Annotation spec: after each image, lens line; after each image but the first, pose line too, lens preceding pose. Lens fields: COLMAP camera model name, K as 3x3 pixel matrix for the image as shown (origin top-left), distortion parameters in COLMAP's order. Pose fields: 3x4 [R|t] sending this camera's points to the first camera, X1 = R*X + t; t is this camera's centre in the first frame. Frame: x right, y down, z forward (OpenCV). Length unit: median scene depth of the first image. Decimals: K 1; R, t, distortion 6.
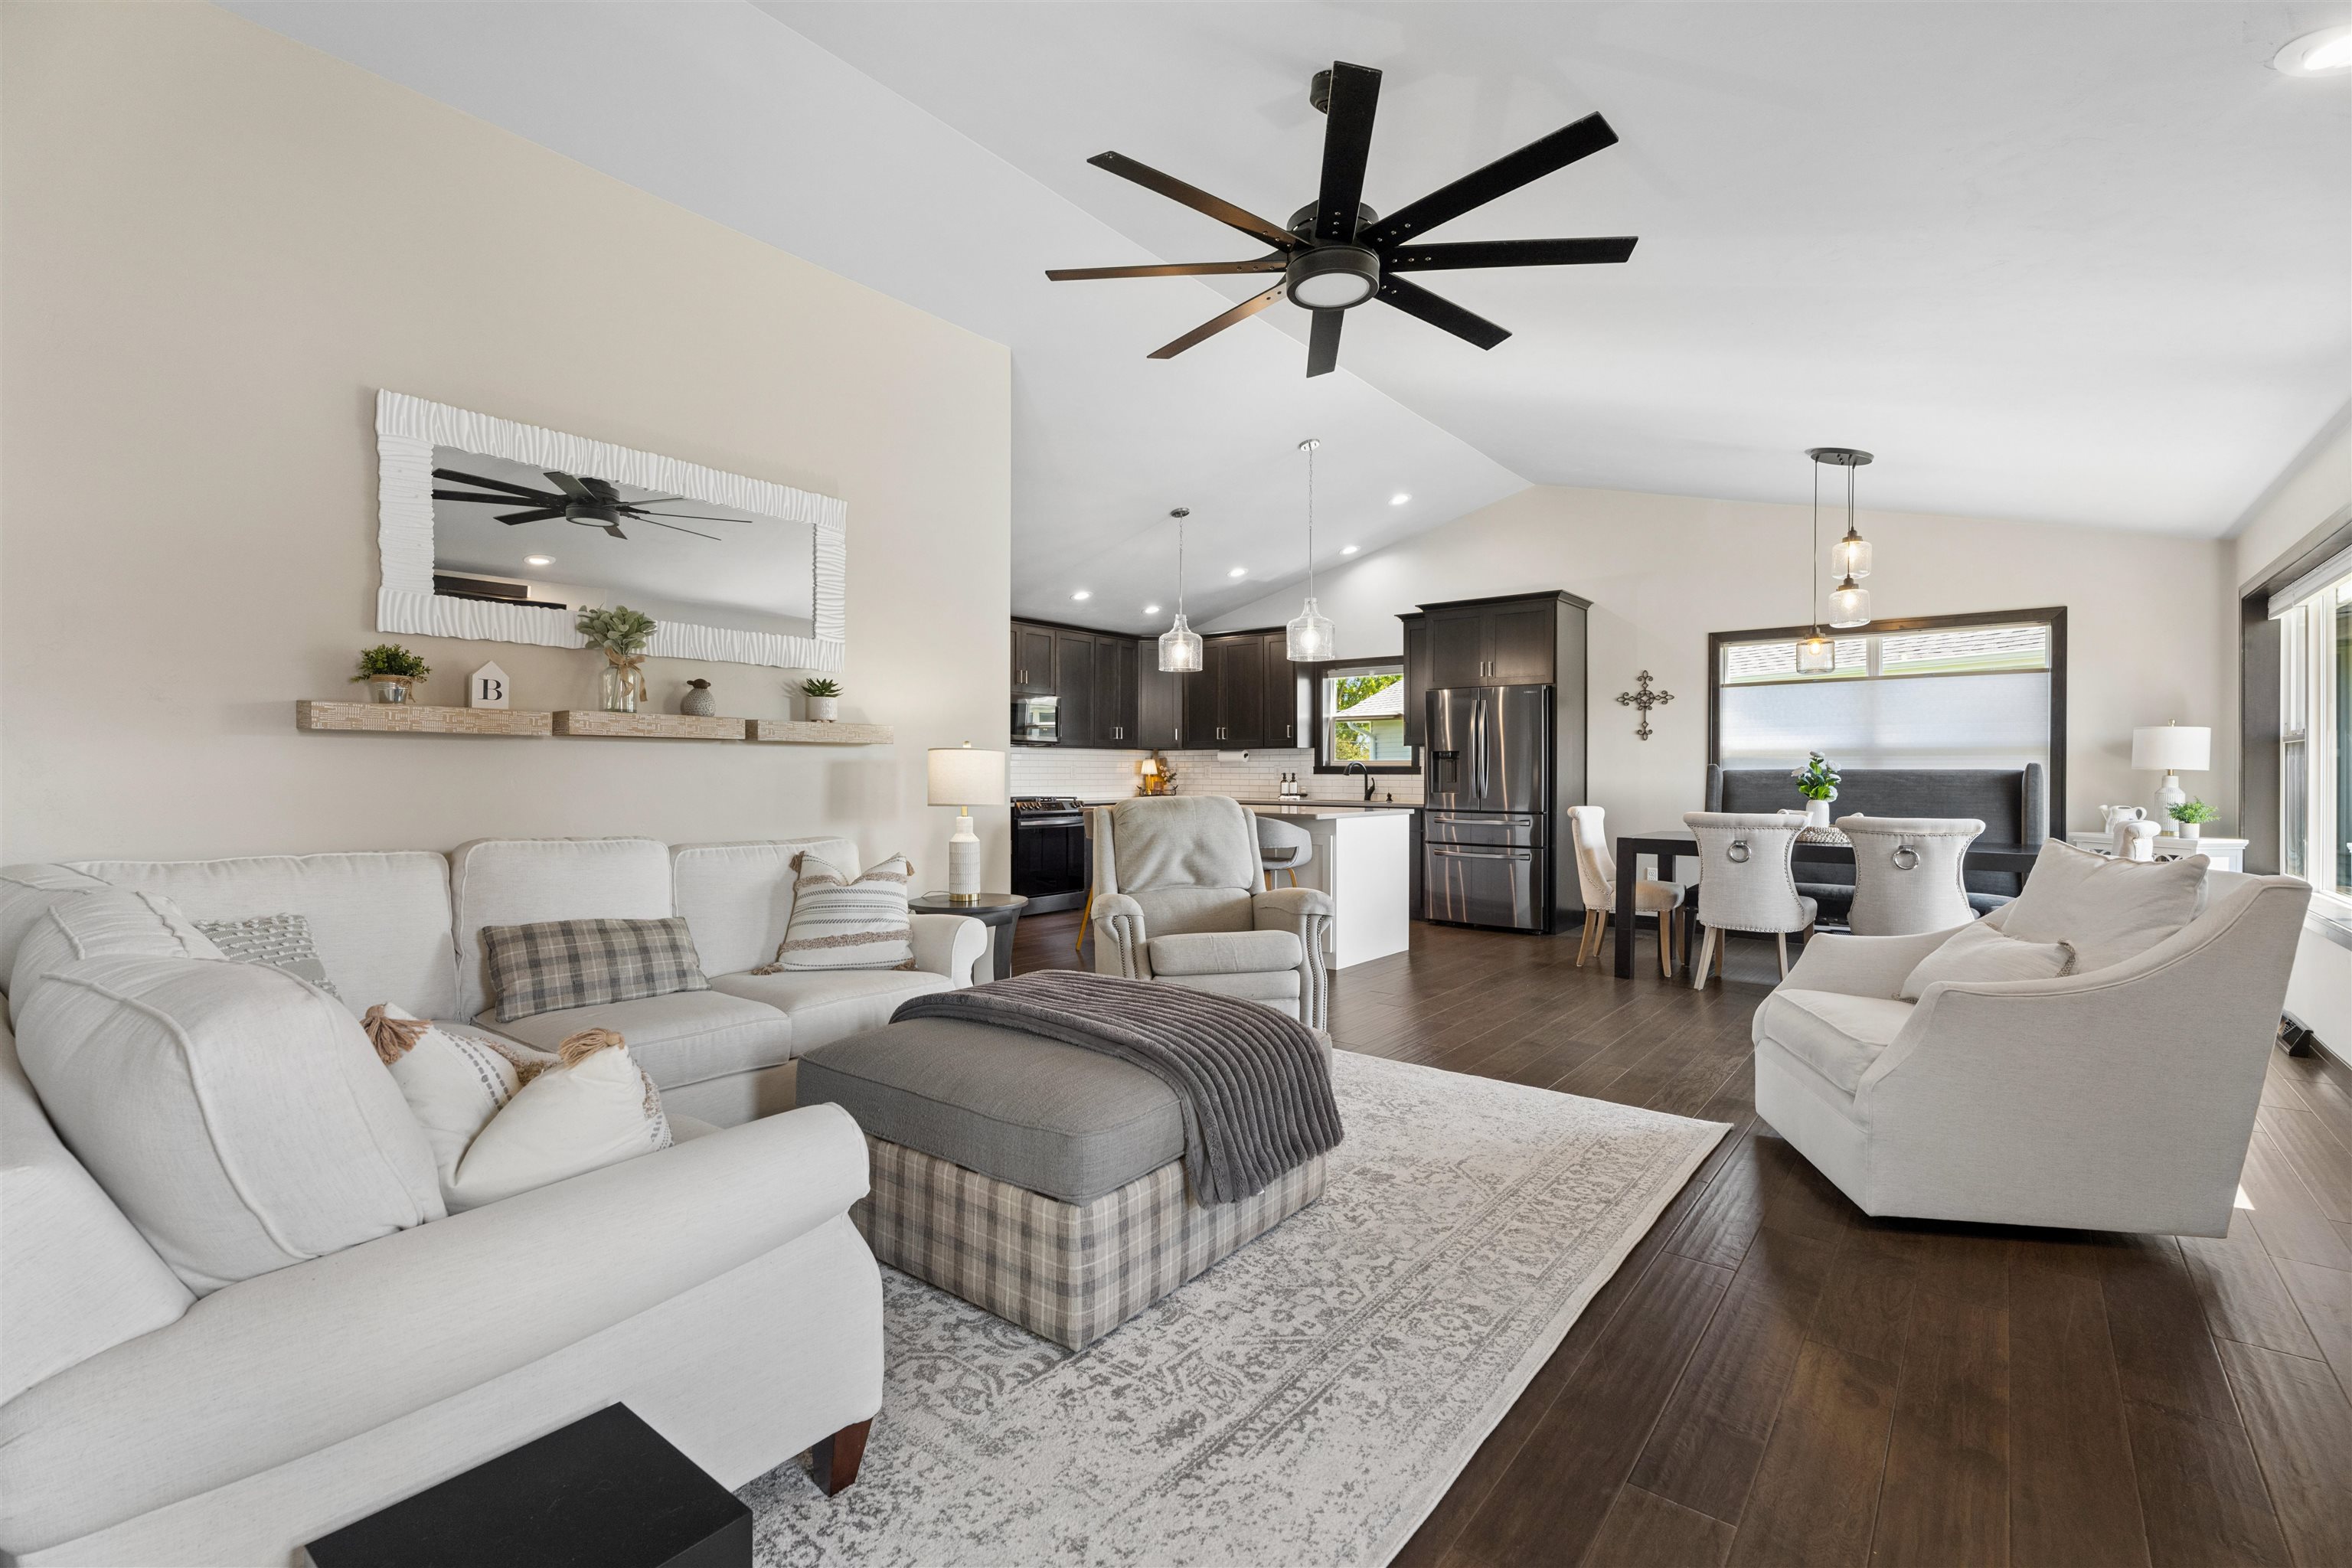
lens RADIAL K [[1051.5, 0, 1168.9], [0, 1051.5, 779.5], [0, 0, 1]] dist [0.001528, 0.000206]
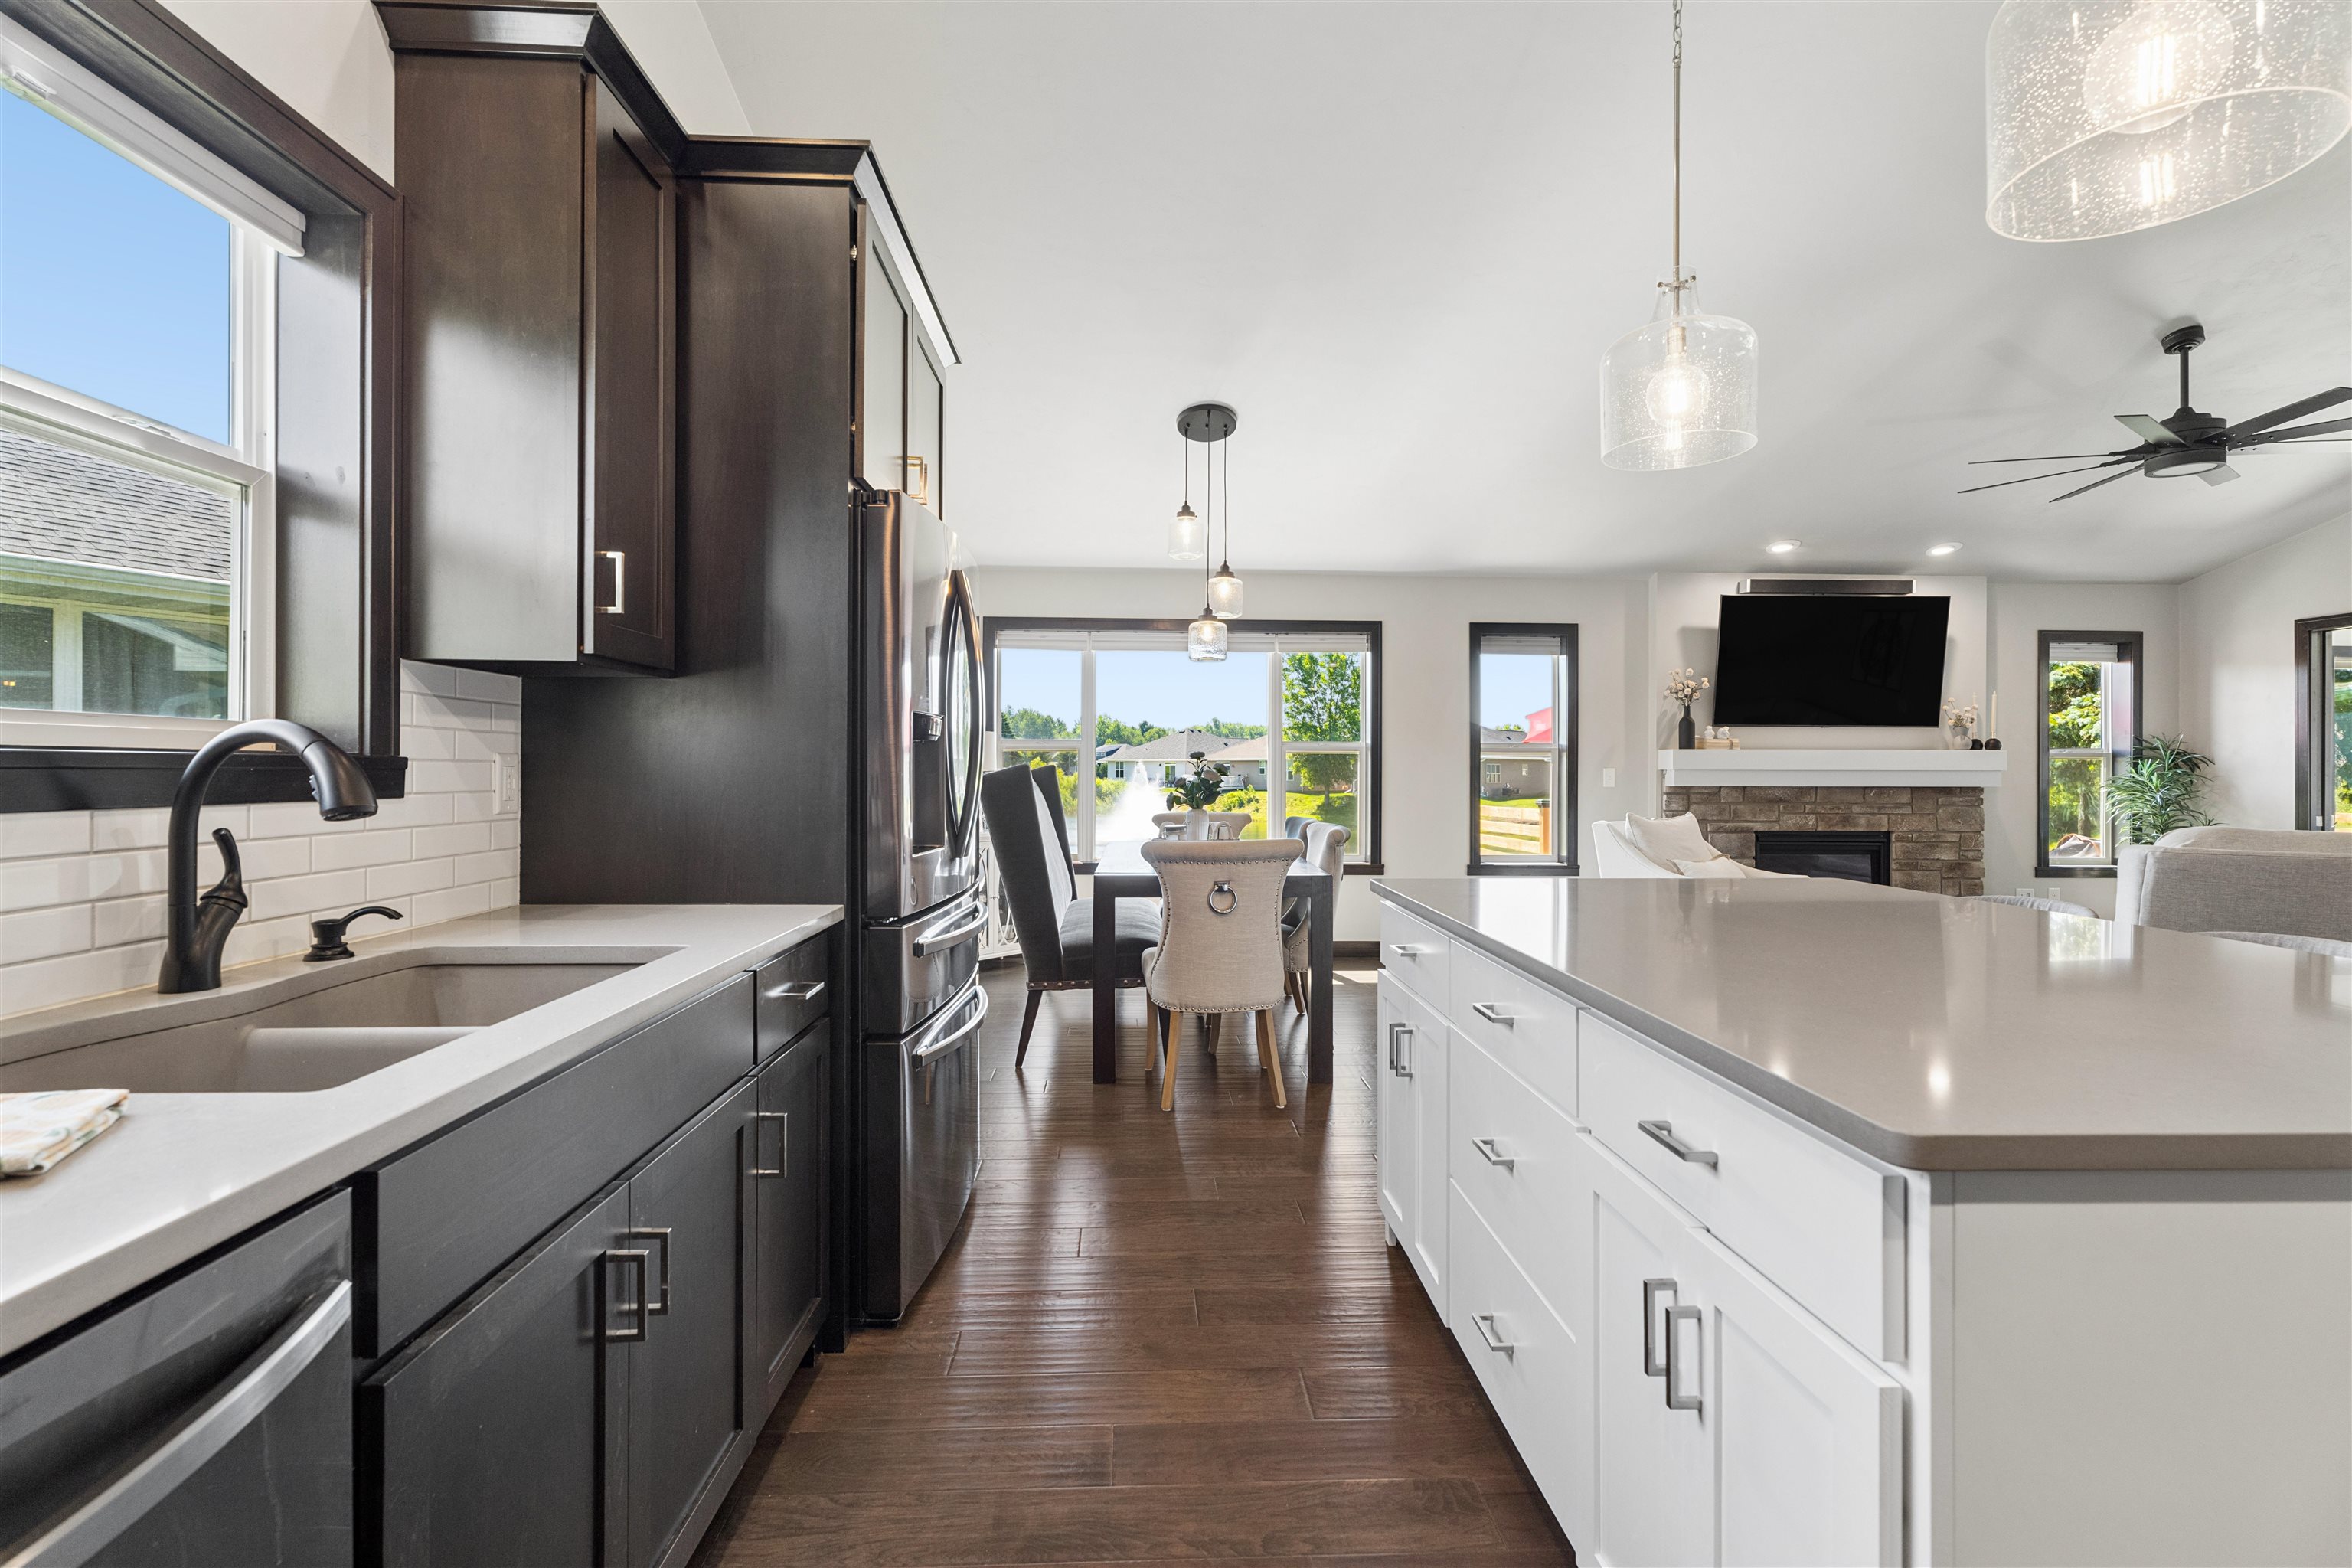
lens RADIAL K [[1051.5, 0, 1165.4], [0, 1051.5, 770.9], [0, 0, 1]] dist [0.001528, 0.000206]
pose [[-0.649438, -0.003843, 0.760405, -0.016318], [0.002262, 0.999973, 0.006986, -0.015702], [-0.760411, 0.006257, -0.649412, 1.394966]]
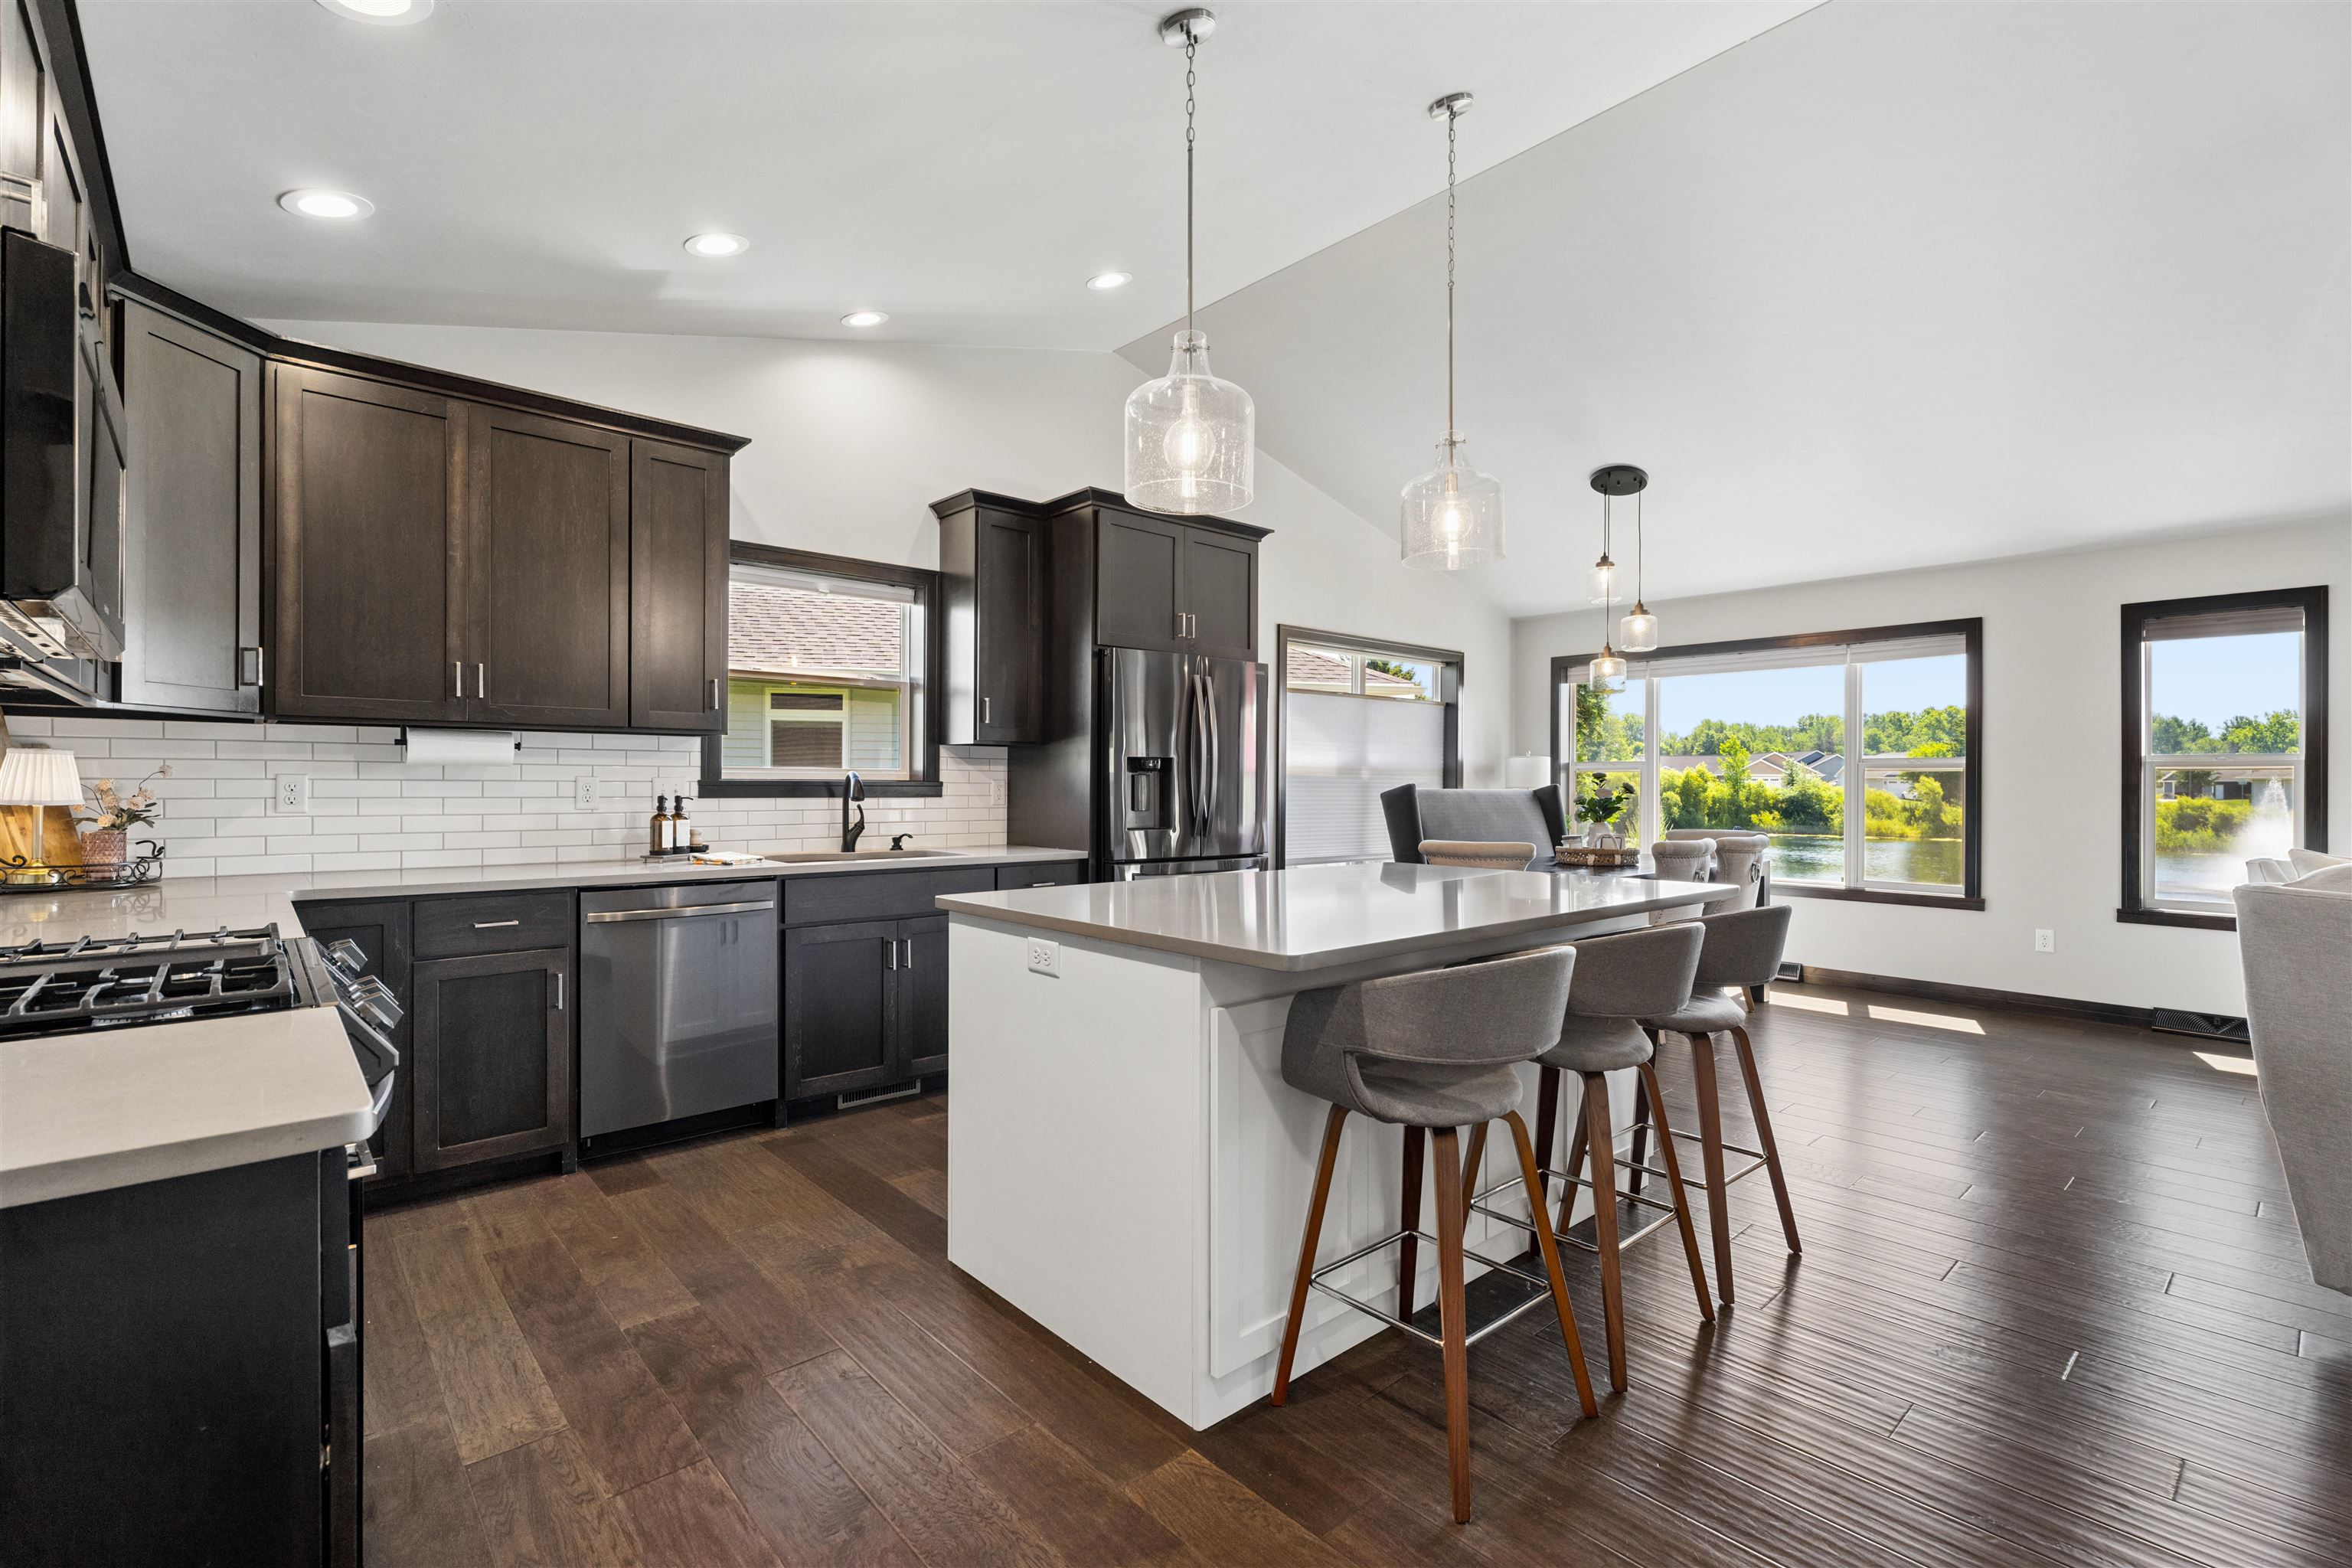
lens RADIAL K [[1051.5, 0, 1170.5], [0, 1051.5, 790.5], [0, 0, 1]] dist [0.001528, 0.000206]
pose [[0.168663, -0.006997, 0.985649, -0.368547], [0.002285, 0.999975, 0.006708, -0.015960], [-0.985671, 0.001120, 0.168675, 1.086563]]
